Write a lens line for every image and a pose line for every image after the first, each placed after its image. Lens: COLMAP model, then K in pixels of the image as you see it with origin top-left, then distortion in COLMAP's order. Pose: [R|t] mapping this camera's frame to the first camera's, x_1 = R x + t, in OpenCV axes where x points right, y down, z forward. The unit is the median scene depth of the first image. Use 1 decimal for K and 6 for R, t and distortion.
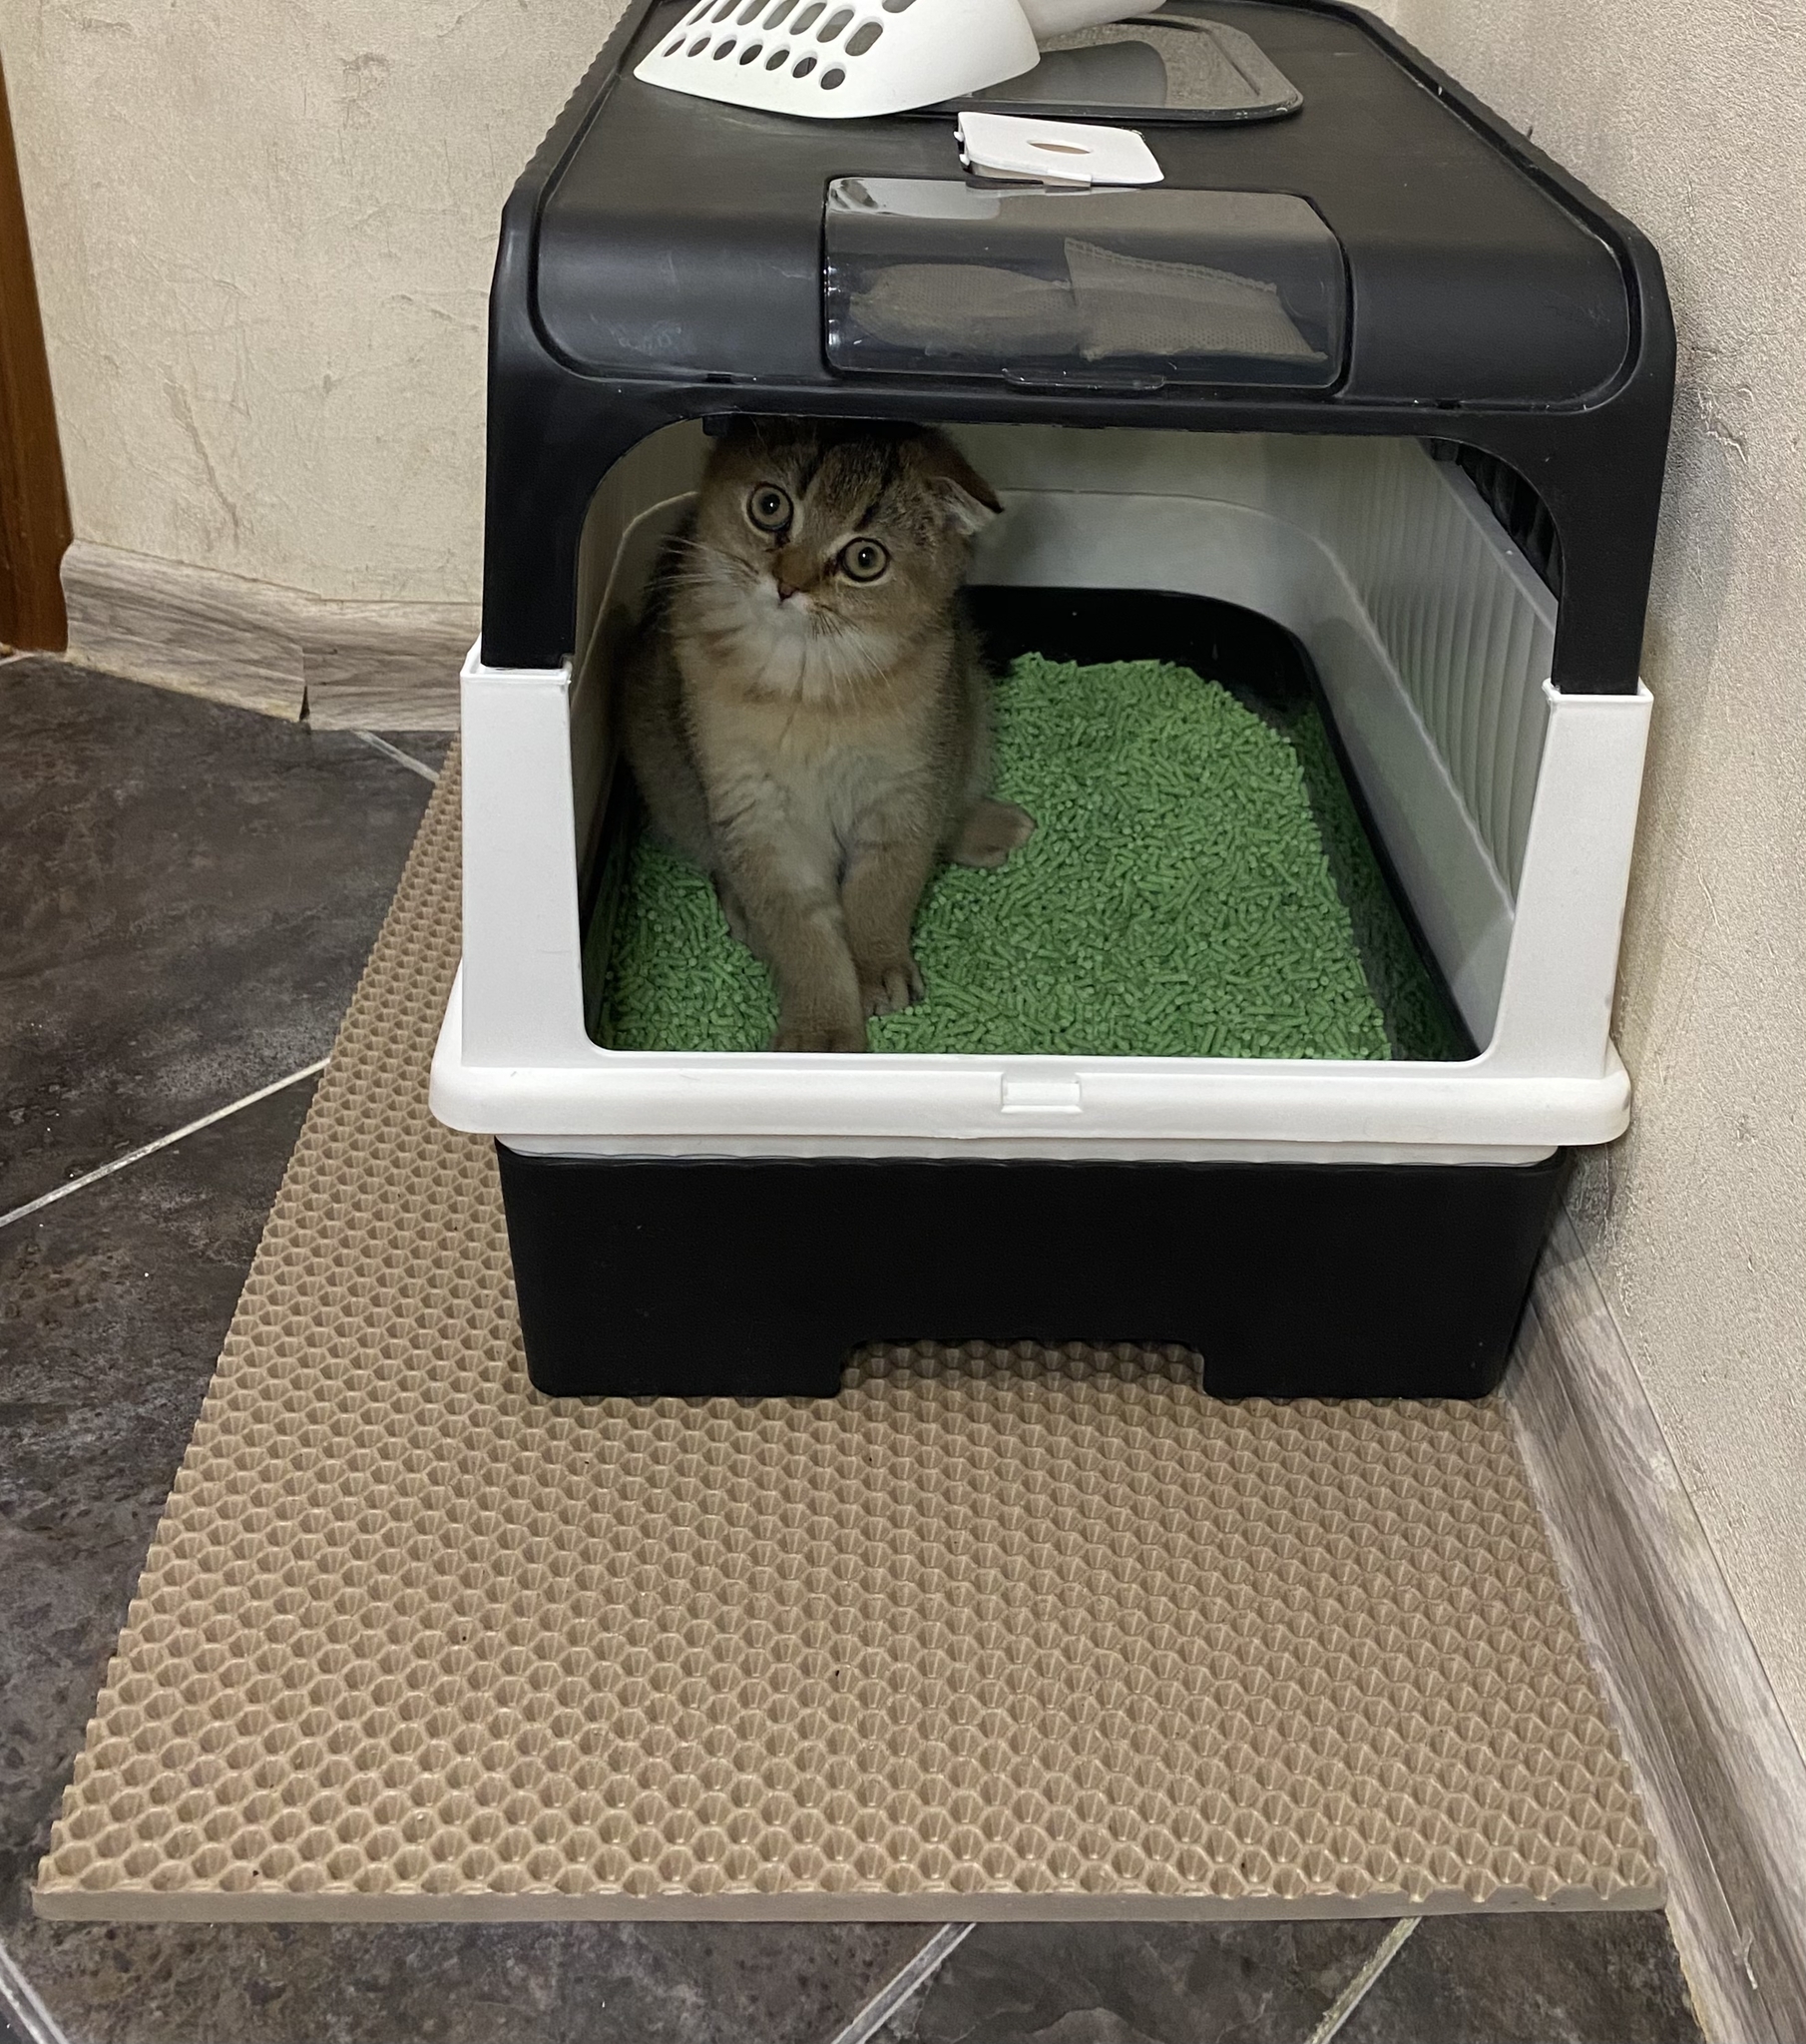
lens RADIAL K [[2111.3, 0, 951.7], [0, 2111.3, 678.6], [0, 0, 1]] dist [0.001782, -0.002023]
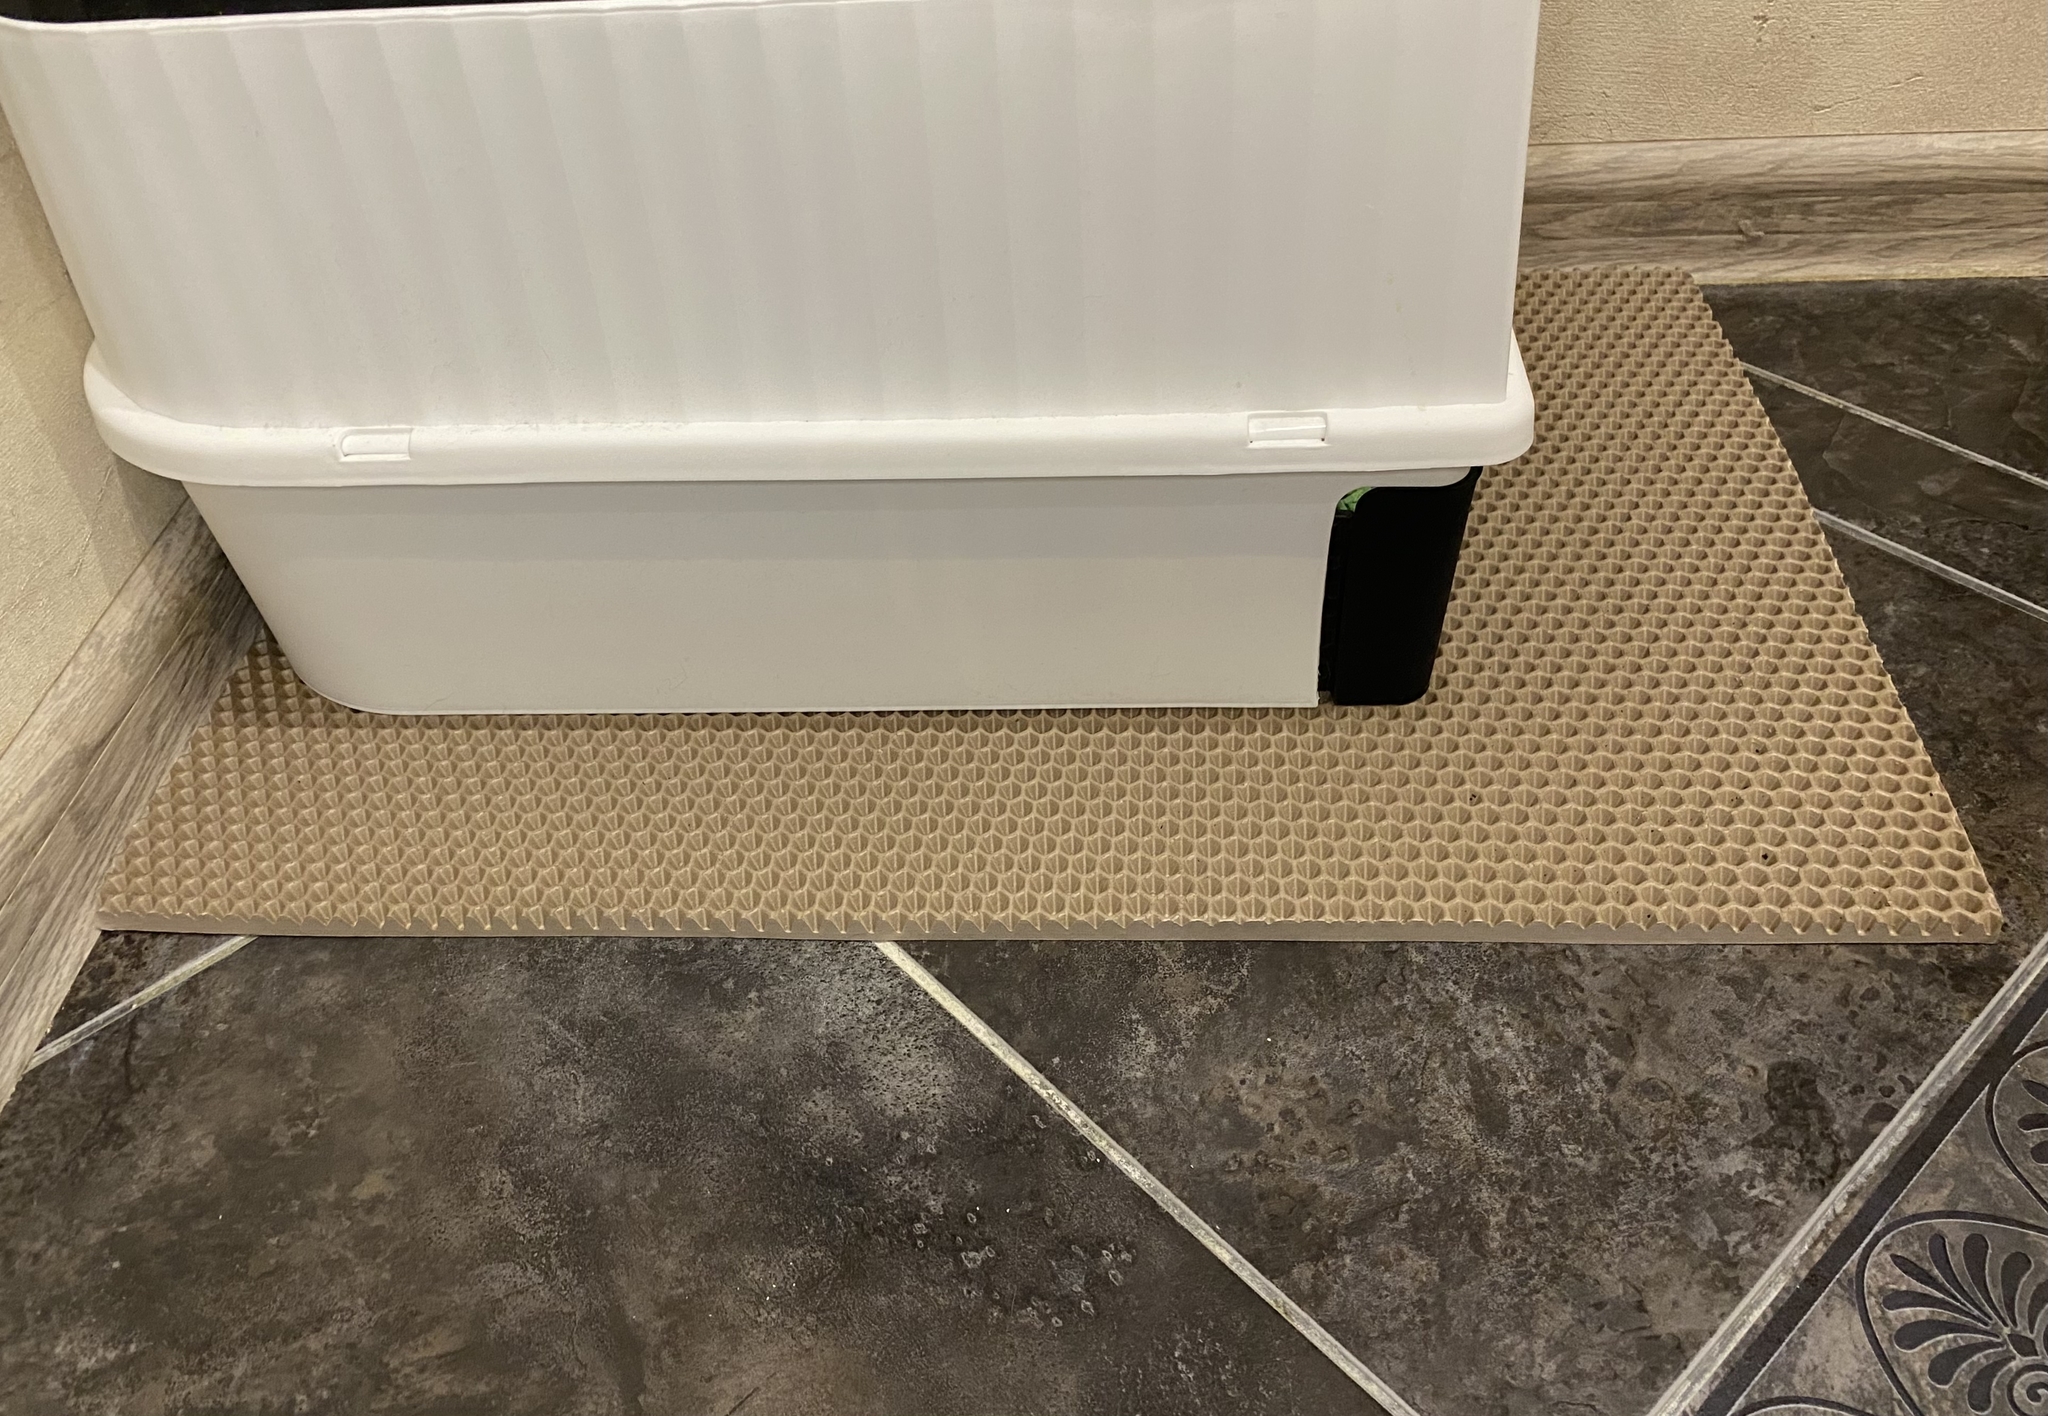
lens RADIAL K [[1642.3, 0, 1021.7], [0, 1642.3, 721.8], [0, 0, 1]] dist [-0.007671, 0.013501]
pose [[0.088451, -0.720537, 0.687752, -0.861169], [0.508235, 0.626465, 0.590964, -0.293928], [-0.856664, 0.297269, 0.421614, 0.851376]]
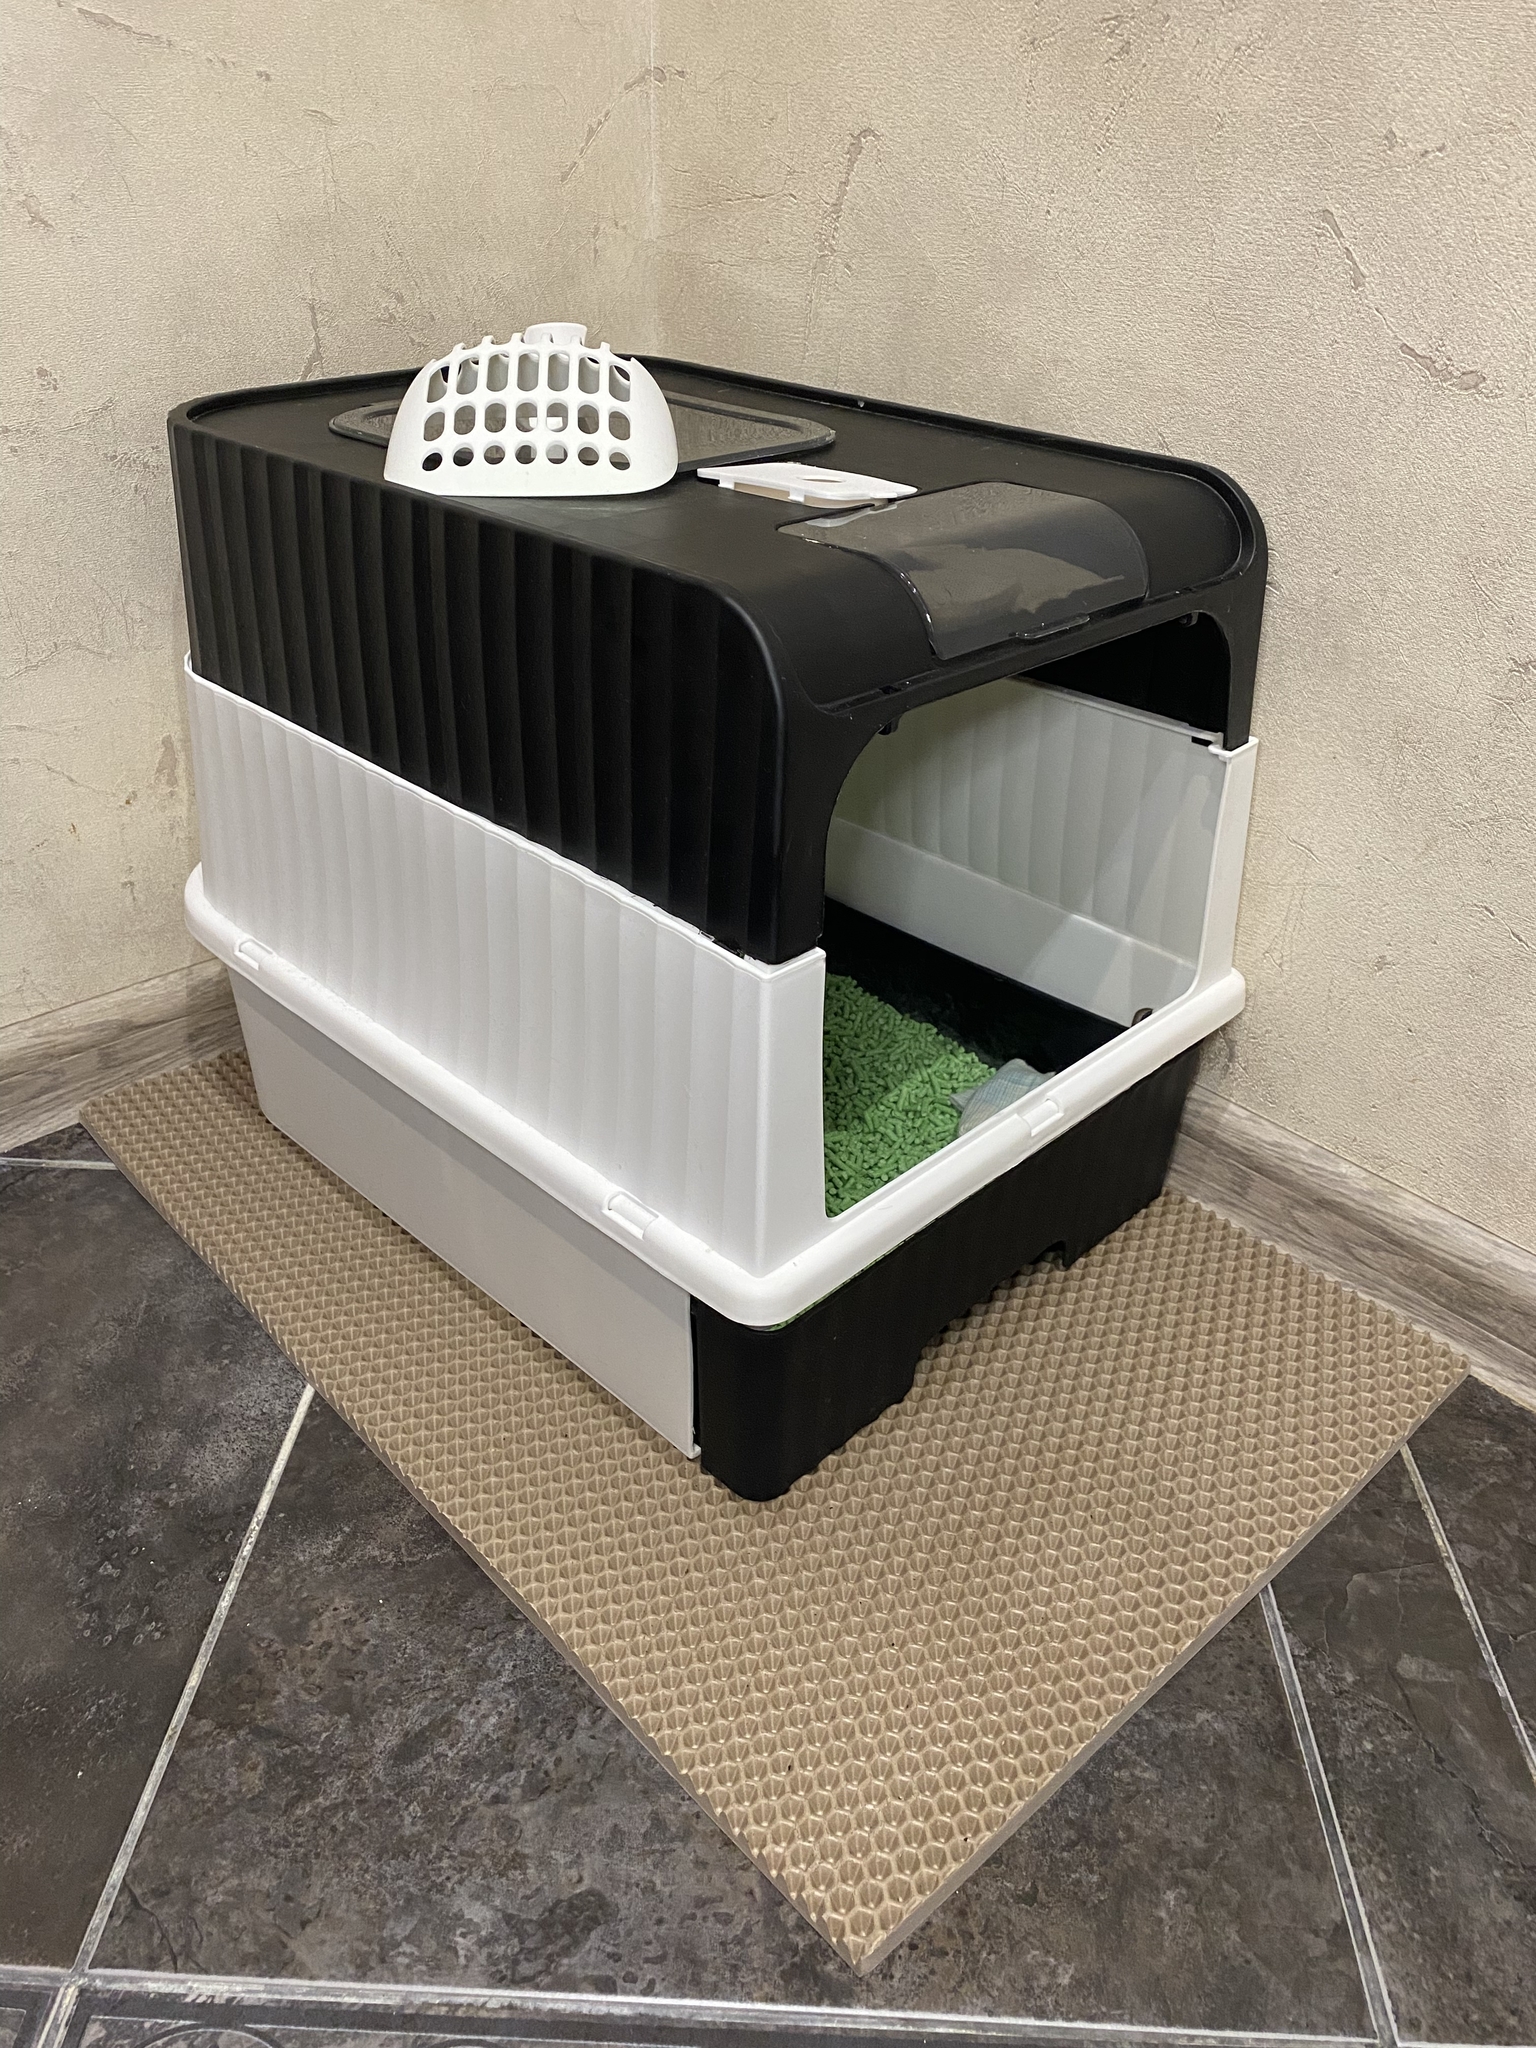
lens RADIAL K [[1566.9, 0, 778.7], [0, 1566.9, 1002.0], [0, 0, 1]] dist [0.006654, -0.005495]
pose [[0.757089, -0.349656, 0.551867, -0.643702], [0.296536, 0.936611, 0.186617, -0.131292], [-0.582137, 0.022362, 0.812783, 0.196606]]
